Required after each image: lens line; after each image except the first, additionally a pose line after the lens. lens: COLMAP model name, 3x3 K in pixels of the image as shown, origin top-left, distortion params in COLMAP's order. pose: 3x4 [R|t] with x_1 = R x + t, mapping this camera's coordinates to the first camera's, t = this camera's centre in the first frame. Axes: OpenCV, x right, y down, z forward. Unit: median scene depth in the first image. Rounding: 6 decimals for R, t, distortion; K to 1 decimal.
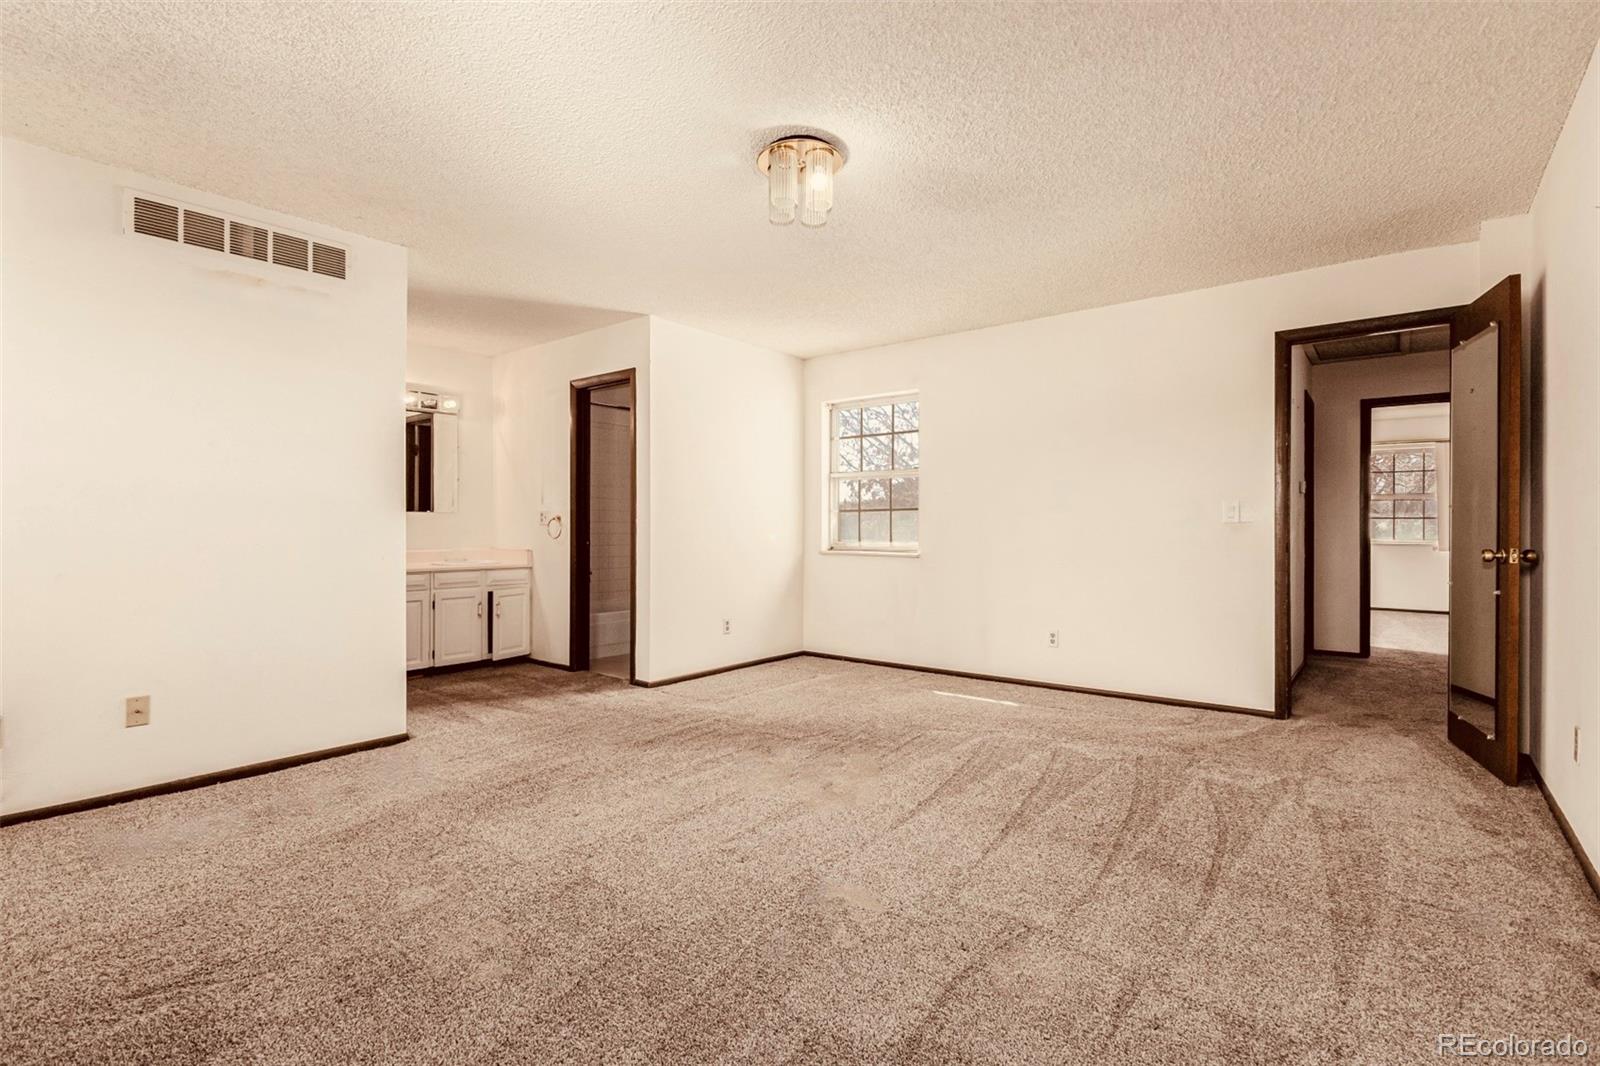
lens RADIAL K [[757.0, 0, 790.5], [0, 757.0, 533.0], [0, 0, 1]] dist [-0.008093, -0.000687]
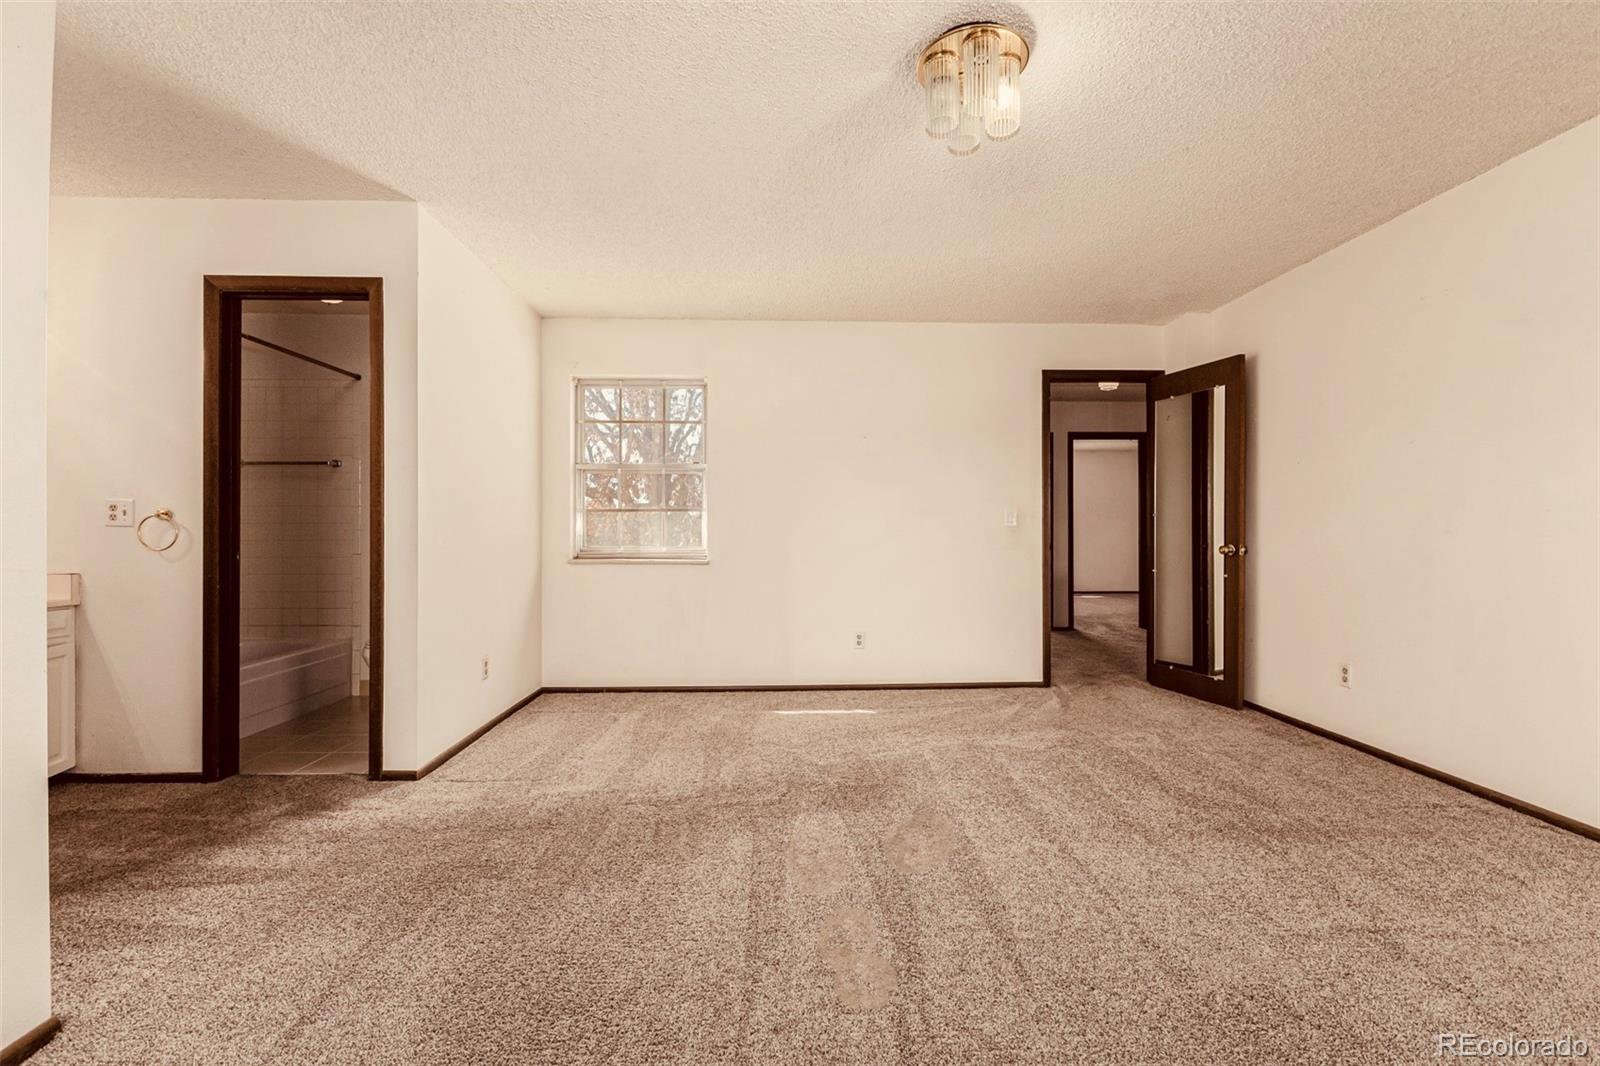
lens RADIAL K [[725.4, 0, 804.4], [0, 725.4, 534.3], [0, 0, 1]] dist [-0.009202, -0.001944]
pose [[0.743635, -0.002993, 0.668580, -0.422523], [0.005363, 0.999985, -0.001488, -0.001323], [-0.668565, 0.004692, 0.743639, 0.385946]]
